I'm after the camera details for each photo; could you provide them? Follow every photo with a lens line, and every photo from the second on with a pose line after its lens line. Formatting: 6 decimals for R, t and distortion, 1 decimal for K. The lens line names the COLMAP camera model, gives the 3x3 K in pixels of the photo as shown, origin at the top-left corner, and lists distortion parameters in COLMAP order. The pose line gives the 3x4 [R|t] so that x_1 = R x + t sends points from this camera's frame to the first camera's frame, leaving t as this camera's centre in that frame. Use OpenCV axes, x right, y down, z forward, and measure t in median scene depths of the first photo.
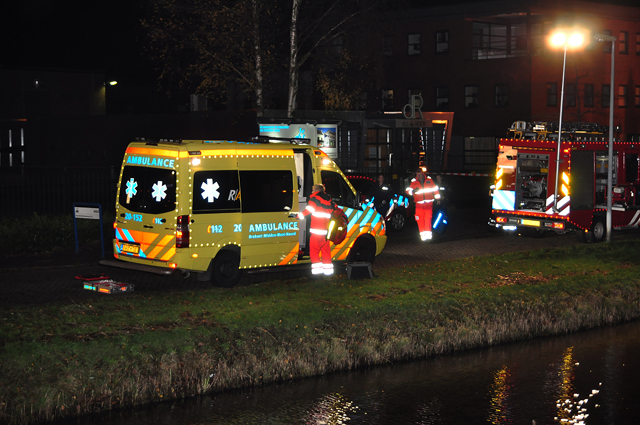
lens RADIAL K [[1317.3, 0, 320.0], [0, 1317.3, 212.5], [0, 0, 1]] dist [0.225361, 0.321870]
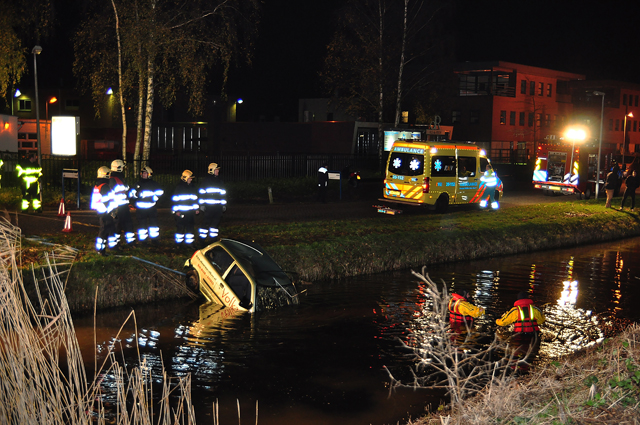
lens RADIAL K [[850.0, 0, 320.0], [0, 850.0, 212.5], [0, 0, 1]] dist [0.024483, 0.008243]
pose [[0.998716, 0.028906, 0.041612, -0.311057], [-0.030234, 0.999042, 0.031624, 0.019484], [-0.040658, -0.032841, 0.998633, -0.295073]]
